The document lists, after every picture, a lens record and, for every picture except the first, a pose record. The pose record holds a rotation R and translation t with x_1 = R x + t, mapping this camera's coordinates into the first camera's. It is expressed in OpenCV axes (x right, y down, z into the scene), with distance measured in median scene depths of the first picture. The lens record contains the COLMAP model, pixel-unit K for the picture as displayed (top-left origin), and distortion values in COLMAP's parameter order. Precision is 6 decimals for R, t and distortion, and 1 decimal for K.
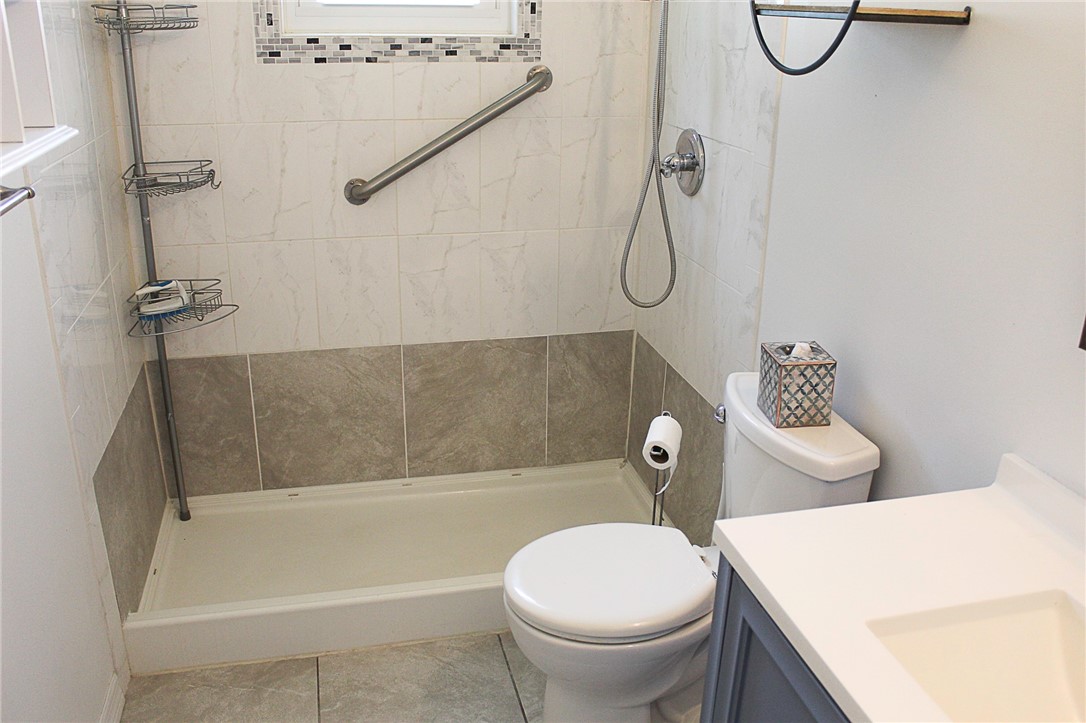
lens RADIAL K [[942.2, 0, 554.0], [0, 942.2, 353.7], [0, 0, 1]] dist [-0.160918, 0.153147]
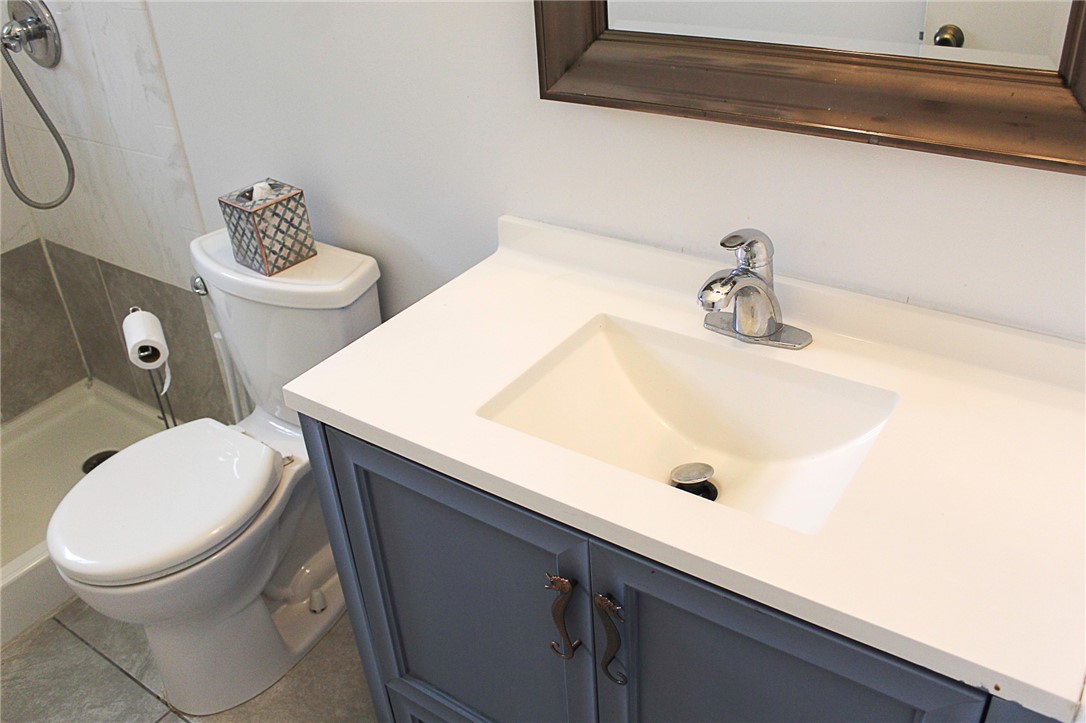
lens RADIAL K [[942.2, 0, 554.0], [0, 942.2, 353.7], [0, 0, 1]] dist [-0.160918, 0.153147]
pose [[0.749820, -0.400308, 0.526805, -0.062104], [0.301636, 0.915473, 0.266318, -0.010970], [-0.588885, -0.040787, 0.807187, 0.050000]]
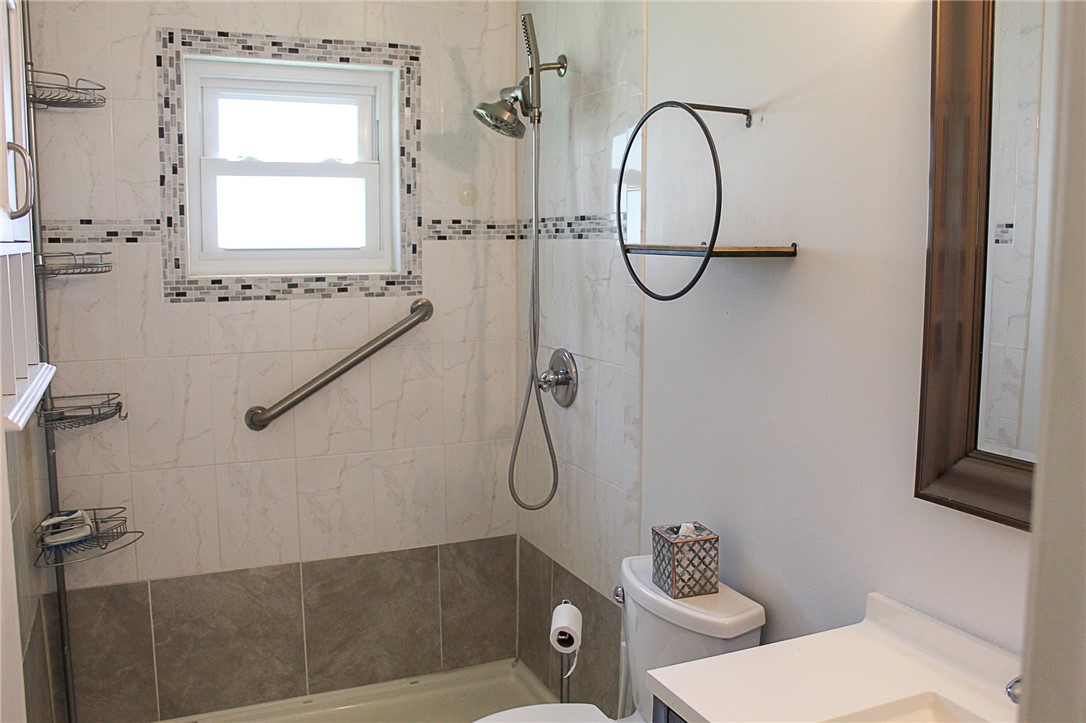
lens RADIAL K [[942.2, 0, 554.0], [0, 942.2, 353.7], [0, 0, 1]] dist [-0.160918, 0.153147]
pose [[0.982651, -0.041564, 0.180747, -0.083404], [0.082320, 0.971050, -0.224243, 0.025991], [-0.166194, 0.235231, 0.957625, -0.116845]]
